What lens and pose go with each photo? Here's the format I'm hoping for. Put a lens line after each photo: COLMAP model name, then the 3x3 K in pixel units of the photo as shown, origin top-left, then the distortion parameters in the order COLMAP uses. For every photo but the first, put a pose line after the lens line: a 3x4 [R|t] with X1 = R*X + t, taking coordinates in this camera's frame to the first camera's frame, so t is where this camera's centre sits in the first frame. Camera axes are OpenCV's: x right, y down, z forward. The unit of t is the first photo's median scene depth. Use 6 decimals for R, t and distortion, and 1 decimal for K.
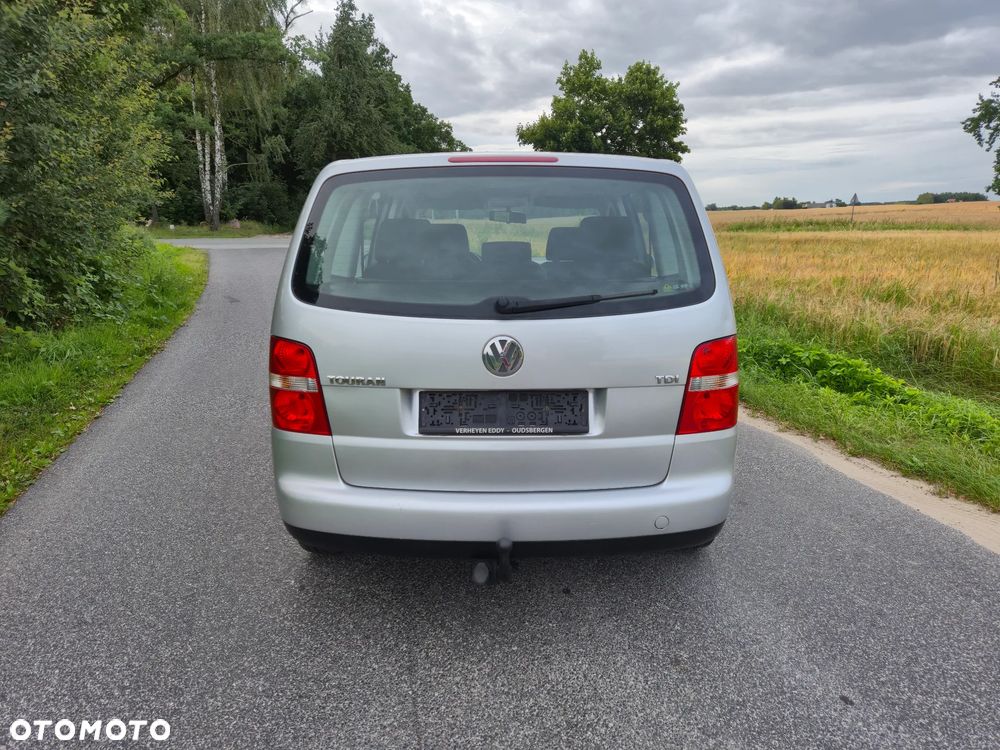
lens RADIAL K [[697.6, 0, 522.7], [0, 697.6, 392.5], [0, 0, 1]] dist [0.056501, -0.044659]
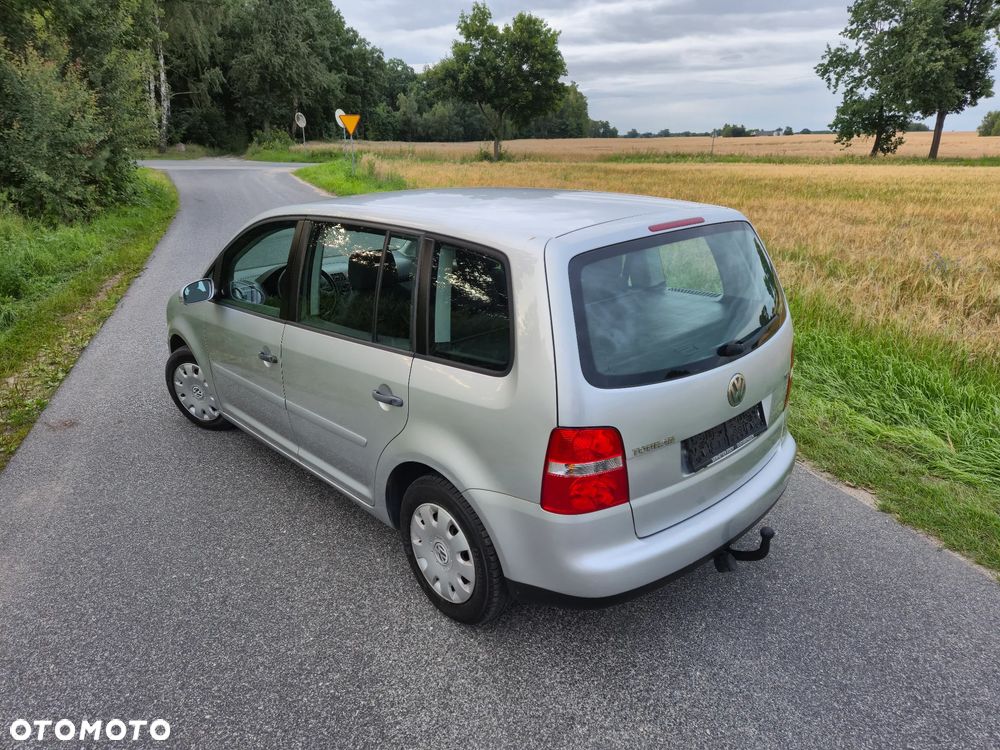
lens RADIAL K [[697.6, 0, 510.0], [0, 697.6, 391.4], [0, 0, 1]] dist [0.056501, -0.044659]
pose [[0.998670, -0.002417, 0.051510, 0.078396], [-0.002629, 0.995215, 0.097672, 0.049938], [-0.051500, -0.097678, 0.993885, -0.245773]]
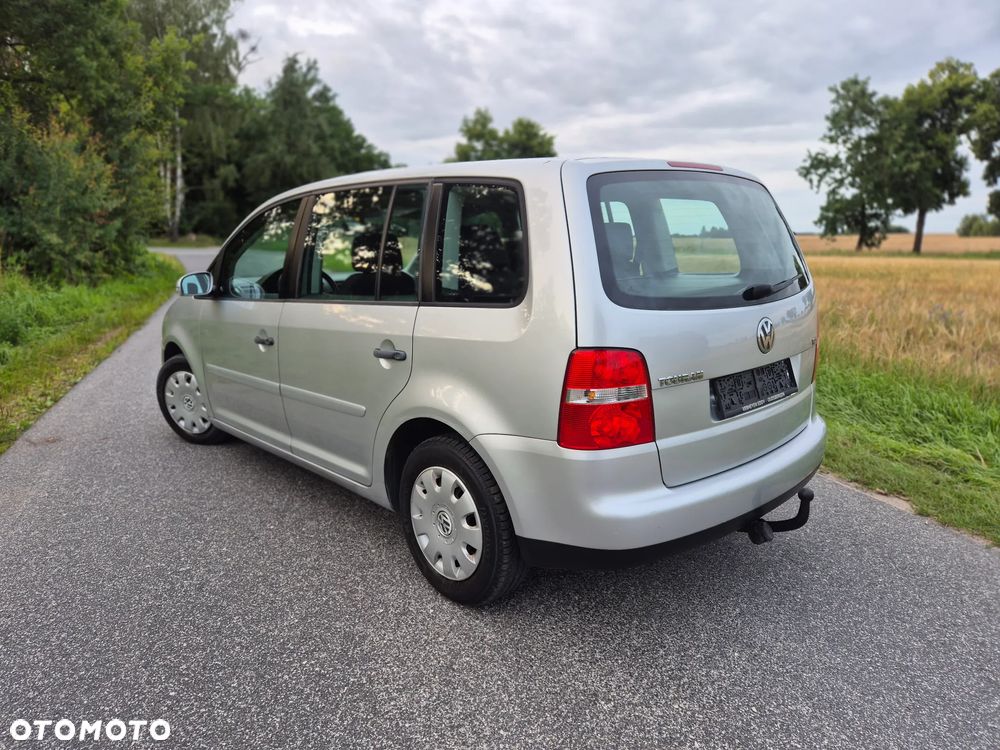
lens RADIAL K [[697.6, 0, 507.1], [0, 697.6, 382.5], [0, 0, 1]] dist [0.056501, -0.044659]
pose [[0.998603, 0.011419, 0.051591, 0.077285], [-0.009134, 0.998976, -0.044318, 0.063701], [-0.052044, 0.043785, 0.997684, -0.241131]]
